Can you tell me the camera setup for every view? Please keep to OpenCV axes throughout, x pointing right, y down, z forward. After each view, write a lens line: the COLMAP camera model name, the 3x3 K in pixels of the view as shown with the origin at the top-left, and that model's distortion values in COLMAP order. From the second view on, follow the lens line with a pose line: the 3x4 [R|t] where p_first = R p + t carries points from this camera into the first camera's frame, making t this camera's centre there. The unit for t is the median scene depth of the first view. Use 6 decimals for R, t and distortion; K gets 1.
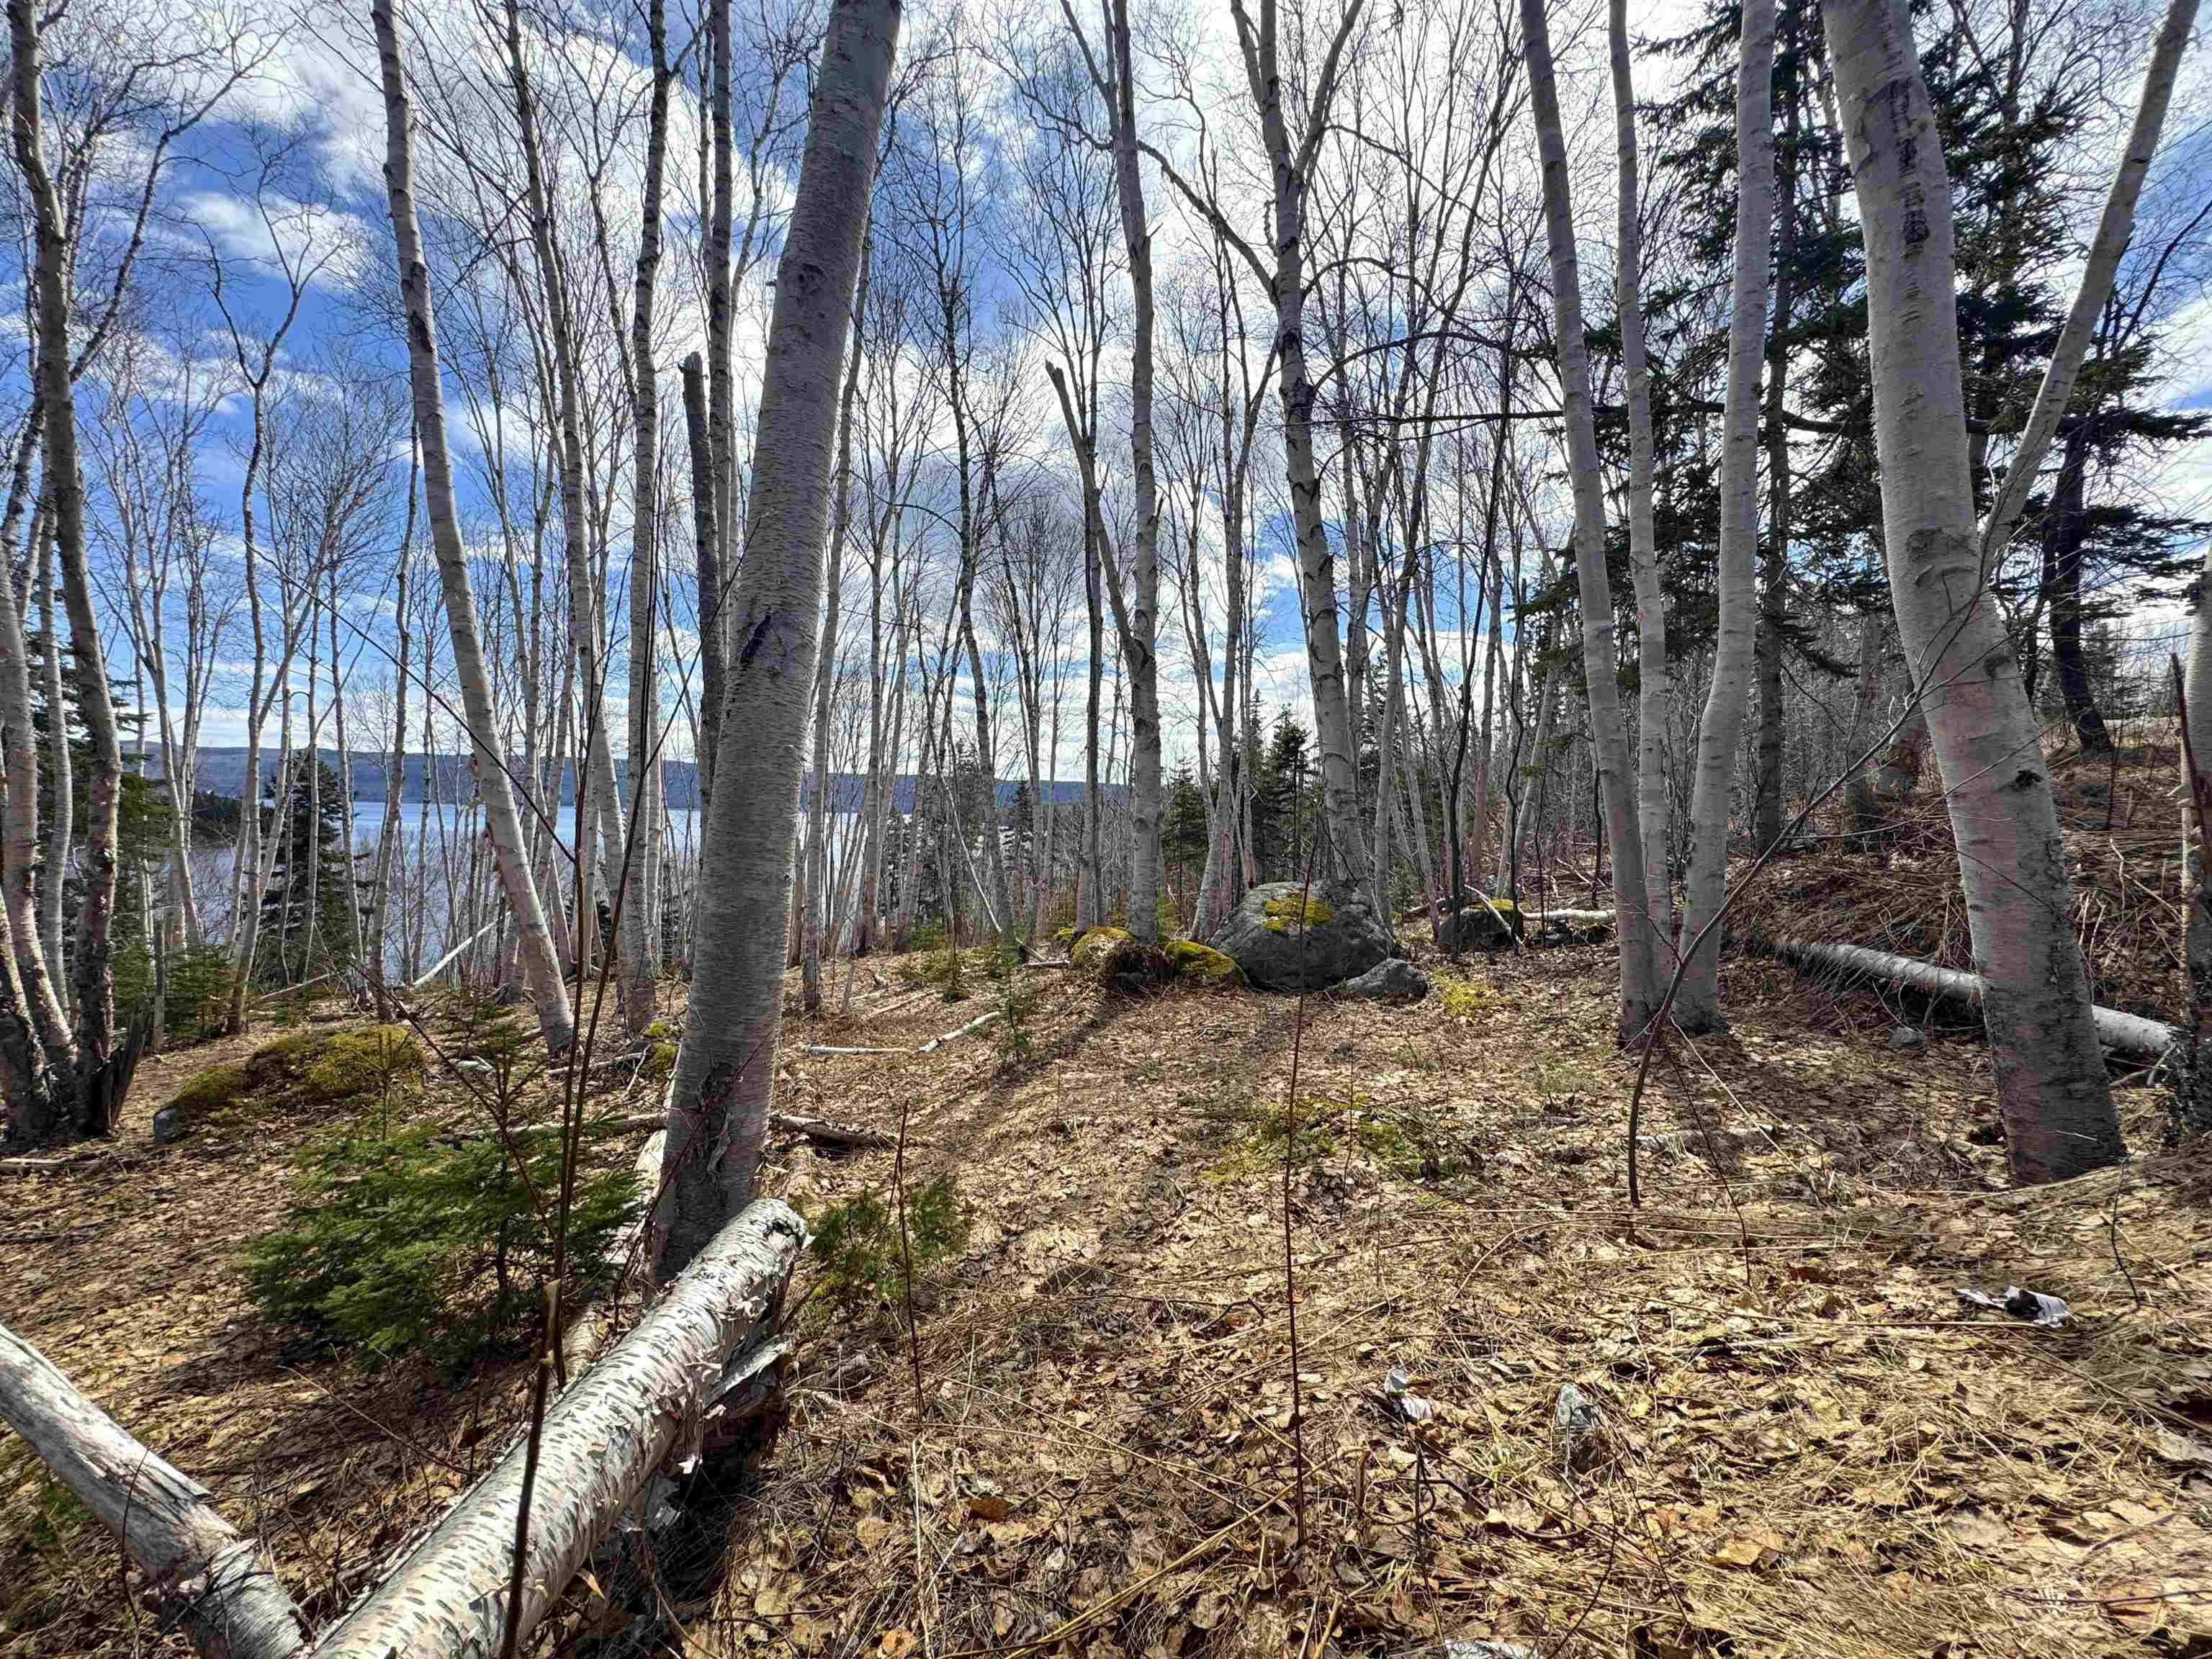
lens RADIAL K [[889.6, 0, 1104.0], [0, 889.6, 826.1], [0, 0, 1]] dist [0.000380, 0.002883]
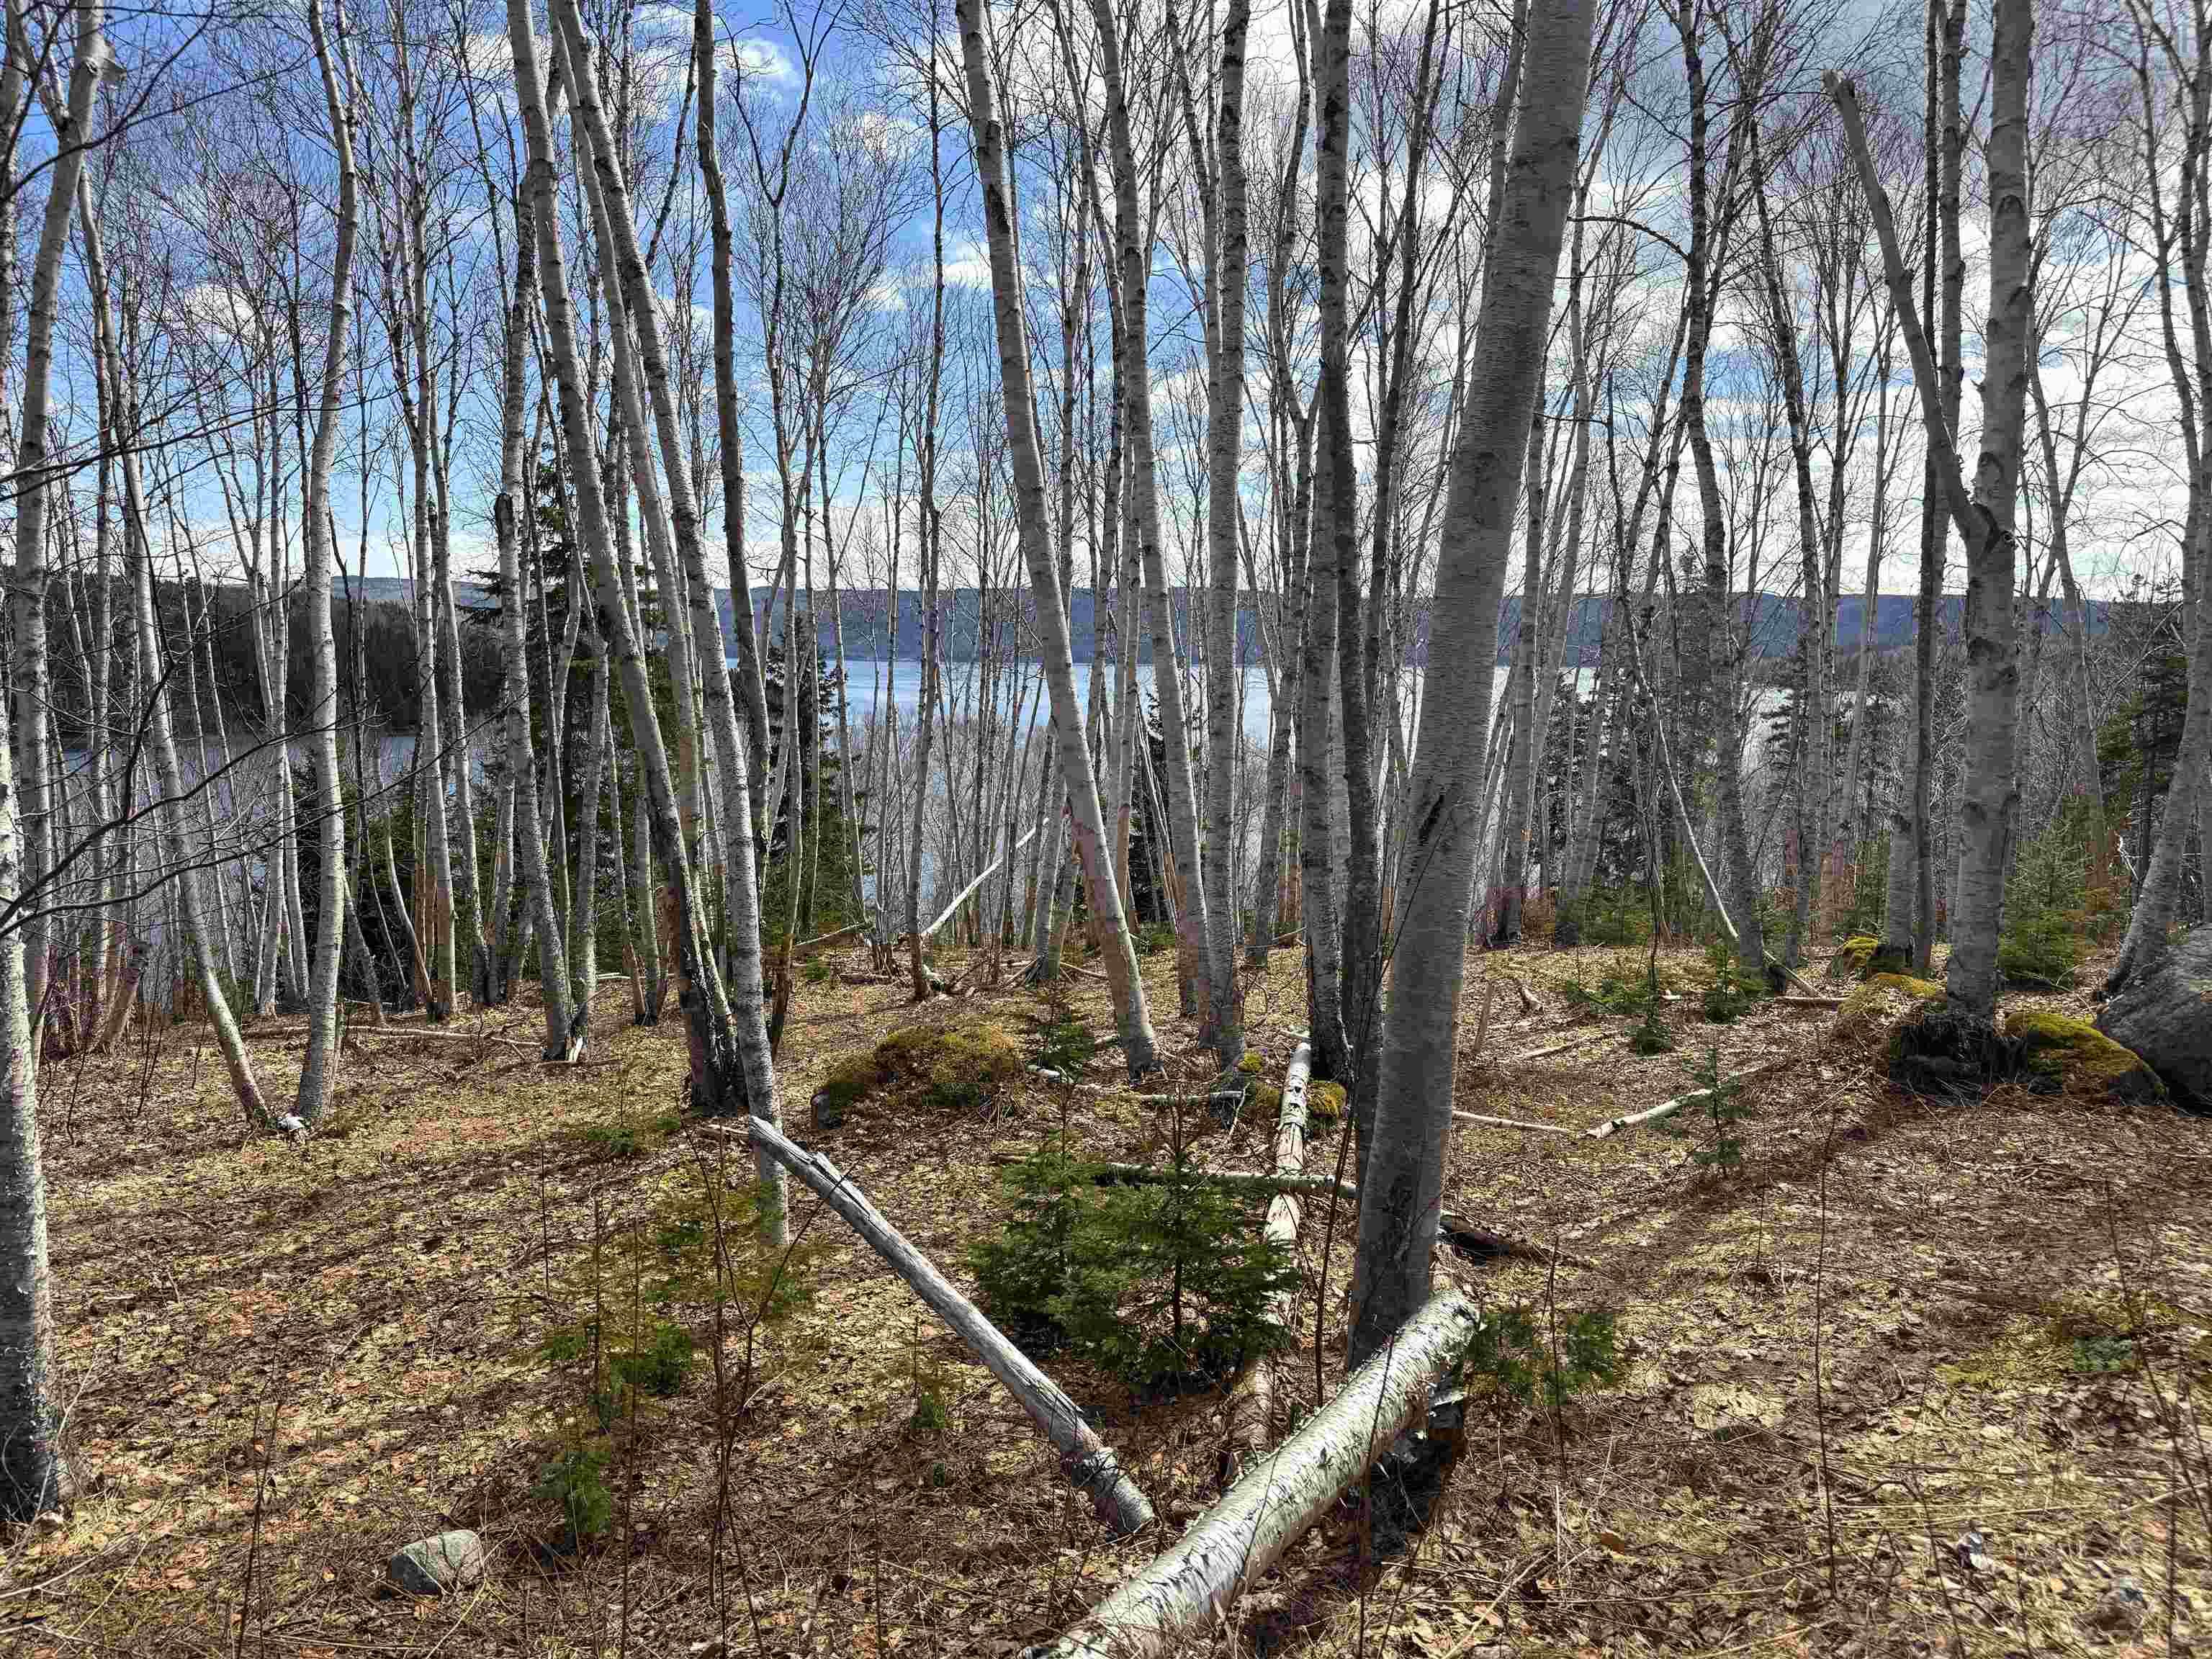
lens RADIAL K [[1550.9, 0, 1109.1], [0, 1550.9, 823.1], [0, 0, 1]] dist [0.175741, -0.277148]
pose [[0.872597, 0.037116, -0.487029, 0.094672], [0.005376, 0.996318, 0.085560, -0.150284], [0.488412, -0.077278, 0.869185, -0.387313]]
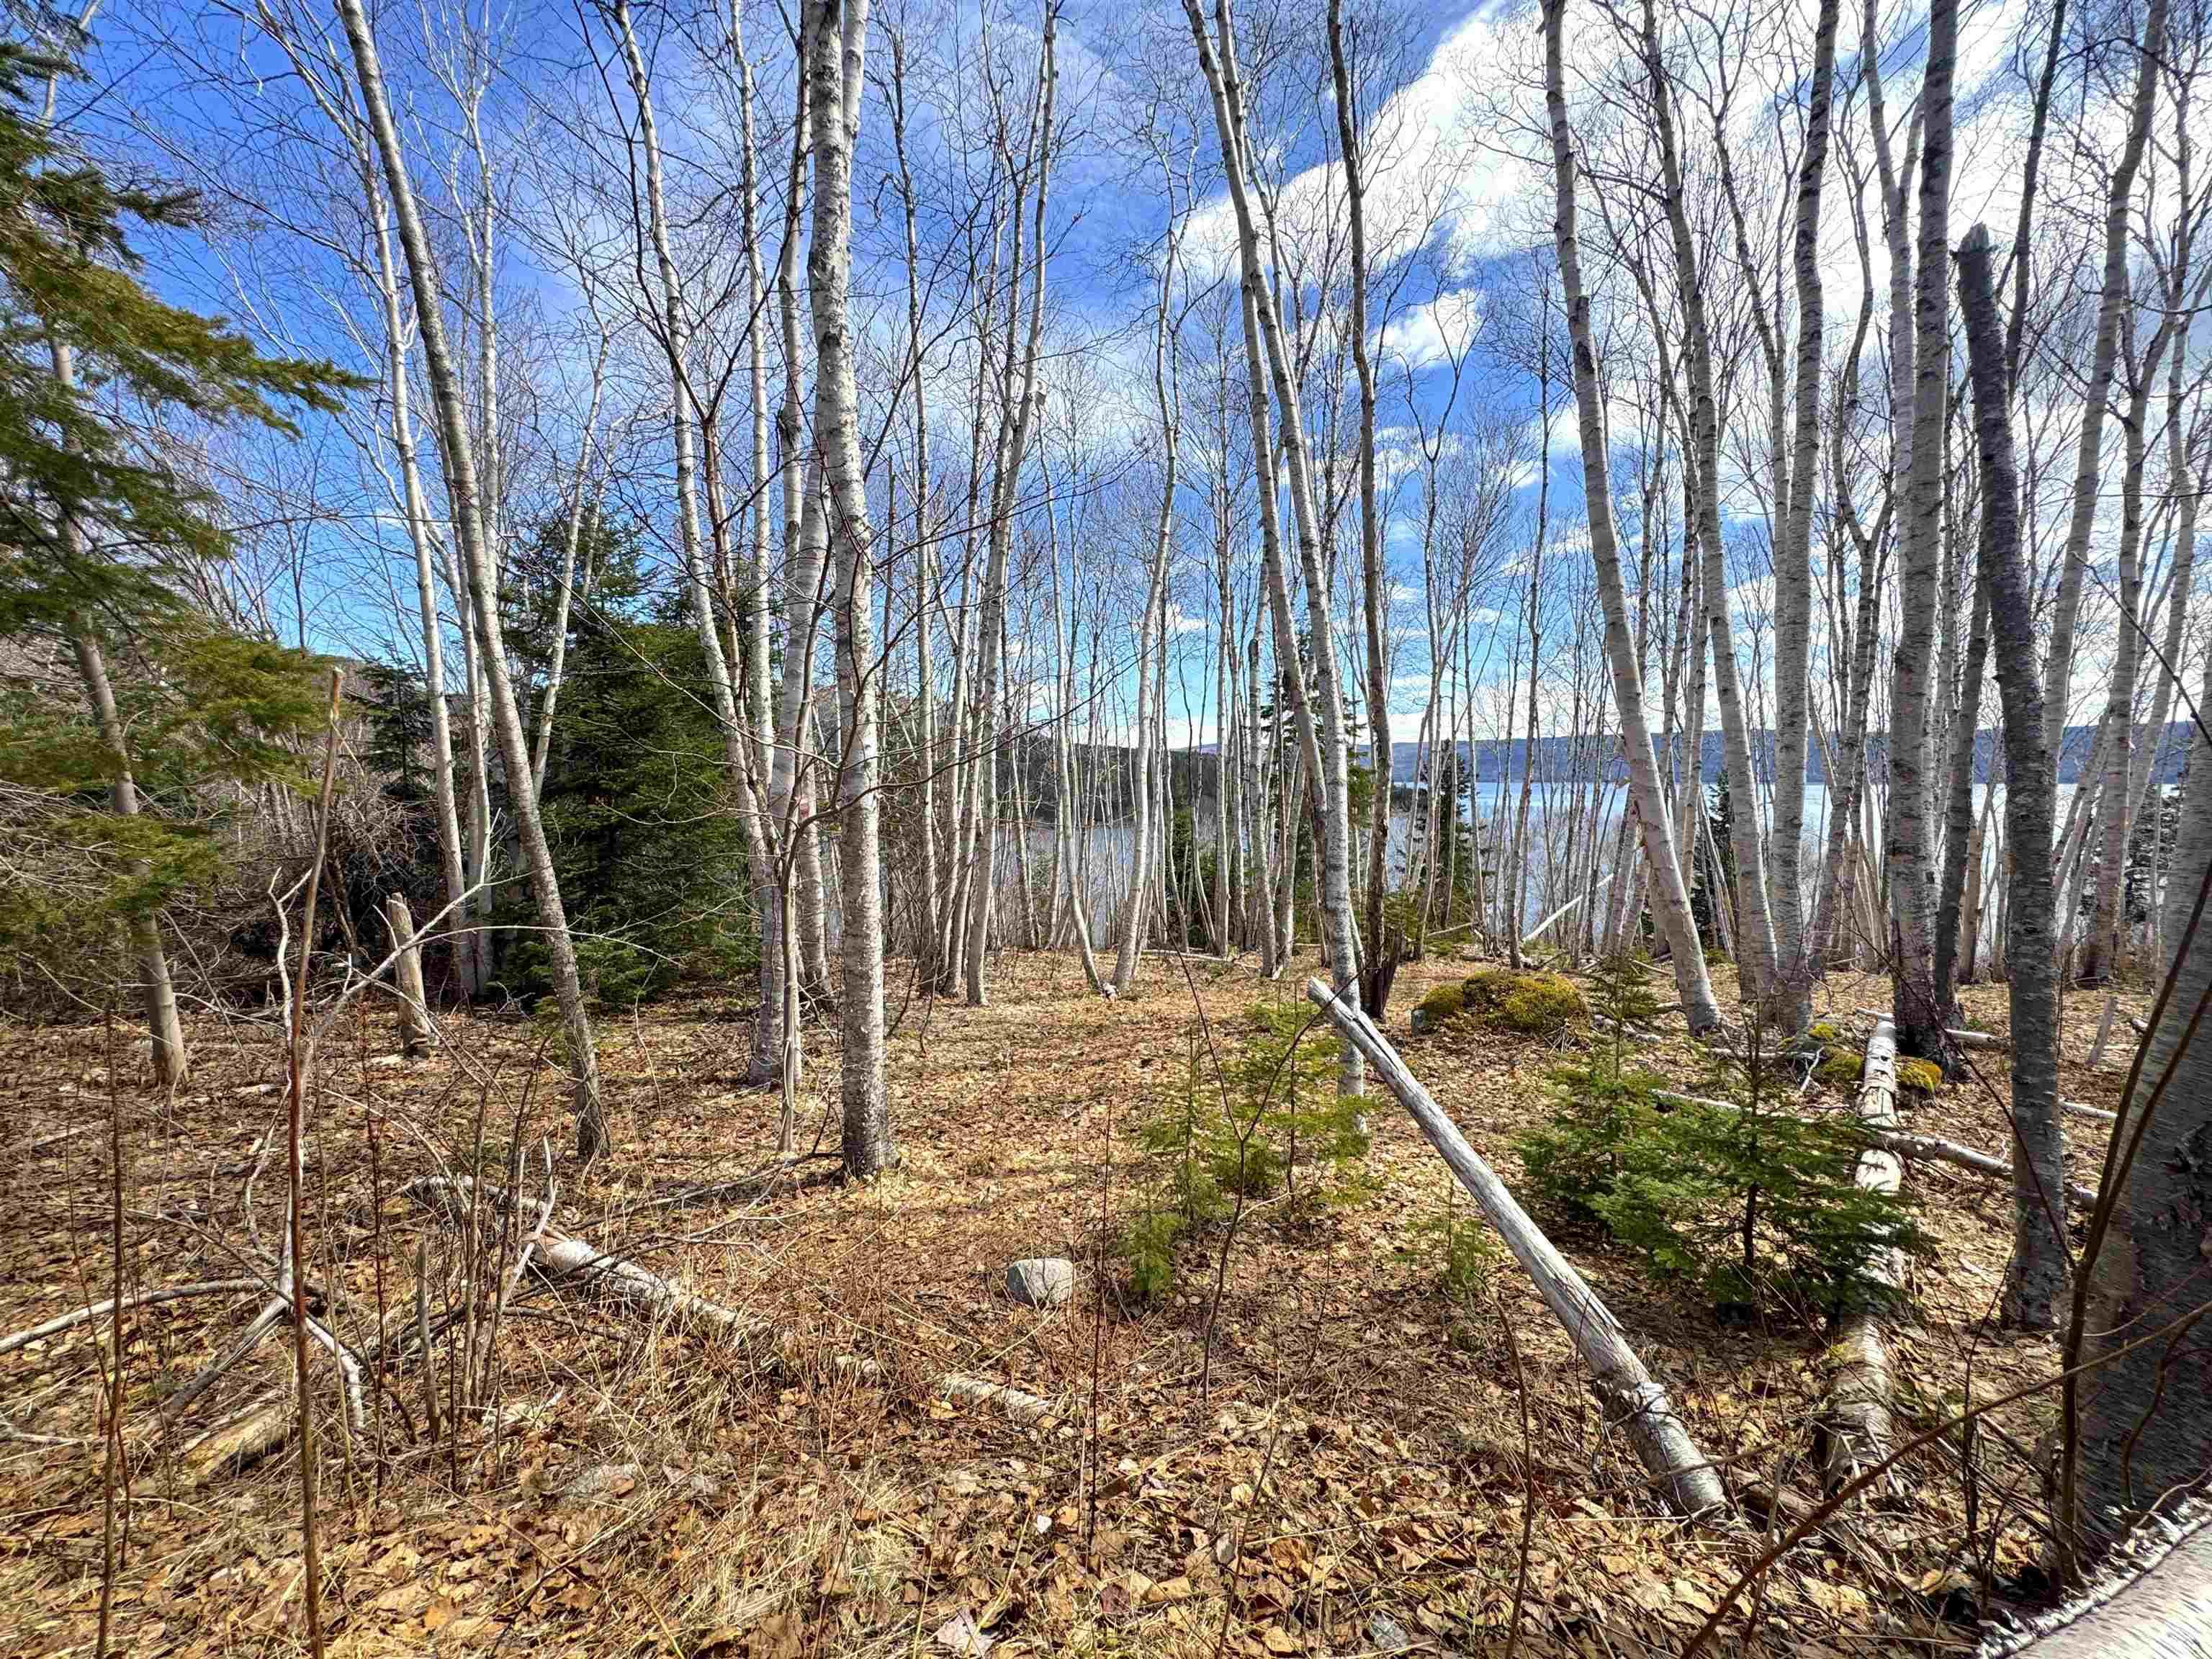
lens RADIAL K [[894.0, 0, 1107.6], [0, 894.0, 822.8], [0, 0, 1]] dist [0.003012, 0.000318]
pose [[0.474263, 0.019406, -0.880169, -0.075903], [0.000788, 0.999747, 0.022467, -0.002018], [0.880383, -0.011349, 0.474128, -0.077654]]
